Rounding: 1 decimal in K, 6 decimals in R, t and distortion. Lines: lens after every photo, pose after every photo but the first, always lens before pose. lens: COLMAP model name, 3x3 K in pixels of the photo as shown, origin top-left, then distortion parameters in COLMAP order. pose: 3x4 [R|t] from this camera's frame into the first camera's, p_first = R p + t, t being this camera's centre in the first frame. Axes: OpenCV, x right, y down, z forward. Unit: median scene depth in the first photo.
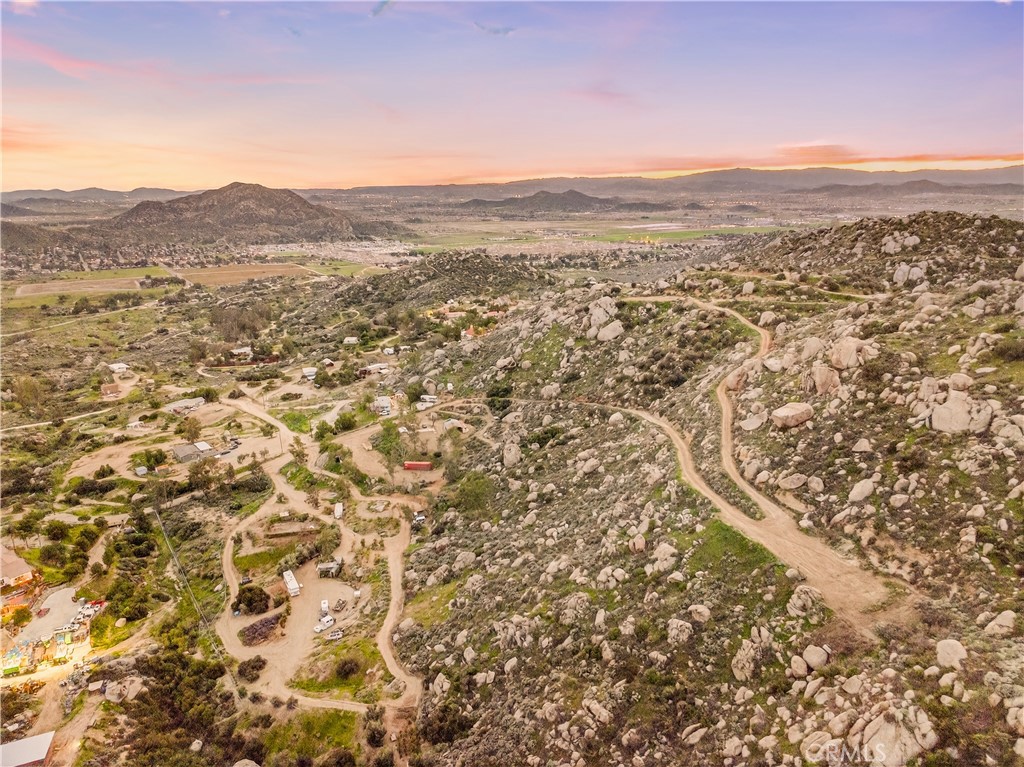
lens RADIAL K [[692.8, 0, 512.0], [0, 692.8, 383.5], [0, 0, 1]] dist [0.001828, 0.000154]
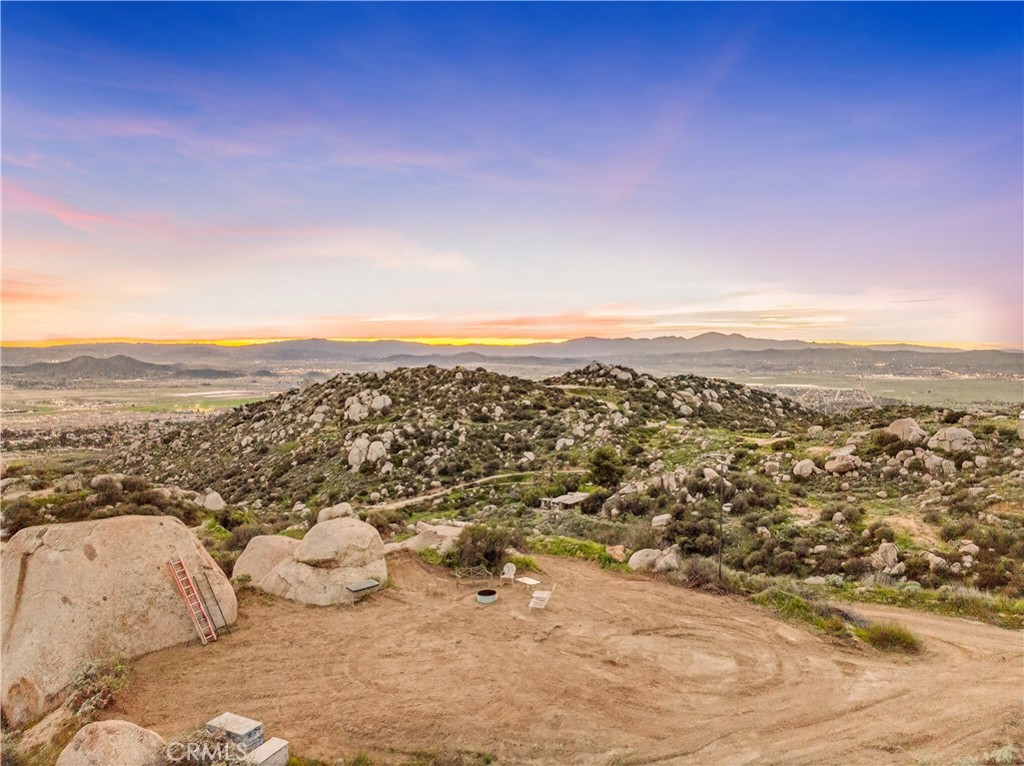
lens RADIAL K [[649.3, 0, 512.0], [0, 649.3, 383.0], [0, 0, 1]] dist [0.006314, -0.000184]
pose [[0.844407, -0.003389, 0.535691, 0.352189], [0.130875, 0.970984, -0.200154, -0.079579], [-0.519469, 0.239119, 0.820350, 0.407531]]
